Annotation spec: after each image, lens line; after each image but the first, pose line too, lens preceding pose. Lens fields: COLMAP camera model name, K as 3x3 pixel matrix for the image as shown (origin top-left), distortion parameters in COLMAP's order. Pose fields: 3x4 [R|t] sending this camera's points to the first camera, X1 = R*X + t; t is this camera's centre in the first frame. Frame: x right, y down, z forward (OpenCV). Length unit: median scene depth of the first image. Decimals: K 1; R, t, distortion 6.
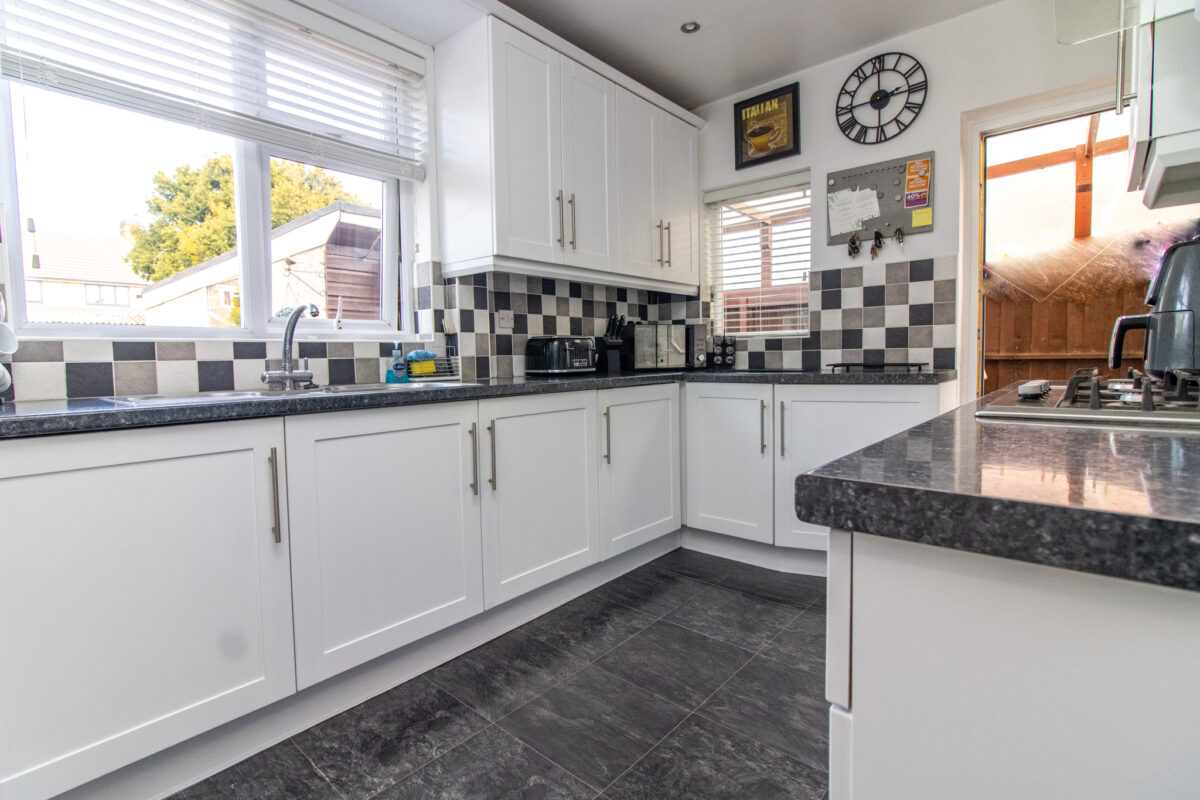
lens RADIAL K [[552.8, 0, 599.6], [0, 552.8, 386.8], [0, 0, 1]] dist [-0.002178, -0.000211]
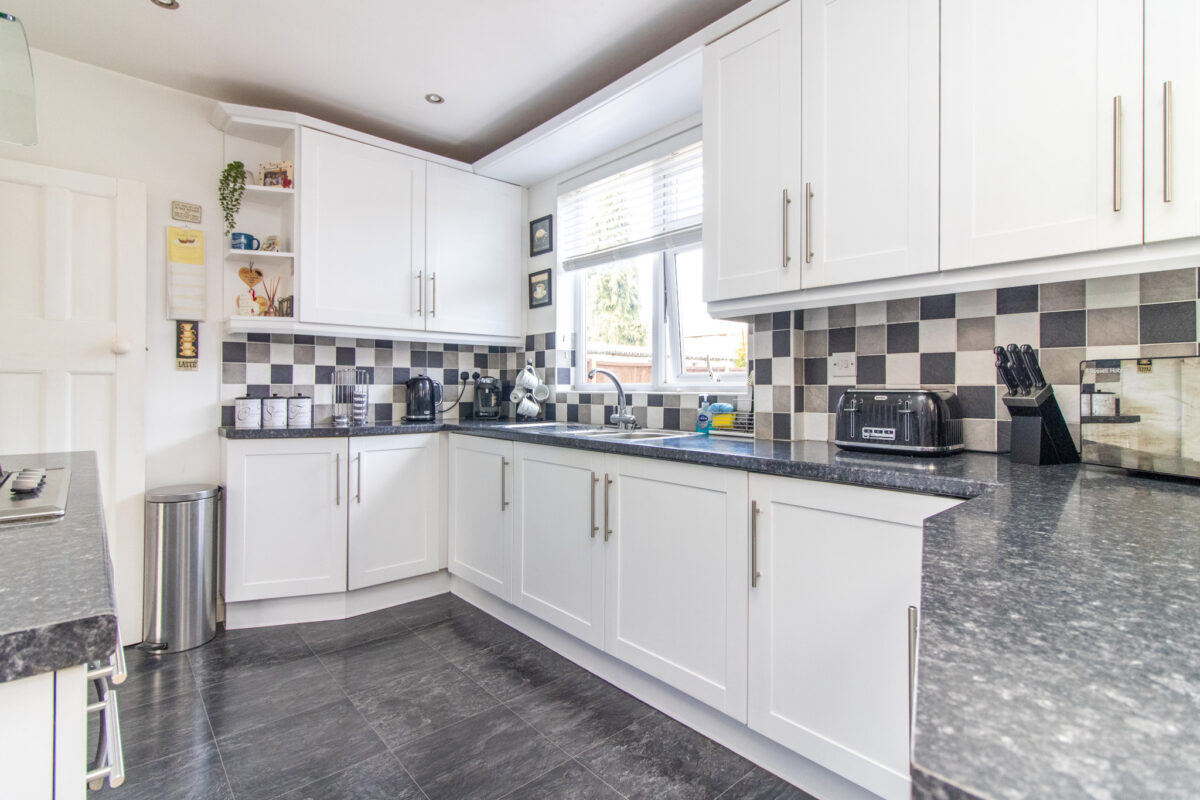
lens RADIAL K [[552.8, 0, 599.6], [0, 552.8, 386.8], [0, 0, 1]] dist [-0.002178, -0.000211]
pose [[-0.093504, 0.015153, -0.995504, 0.730091], [-0.060781, 0.997932, 0.020899, -0.108089], [0.993762, 0.062462, -0.092390, 0.911356]]
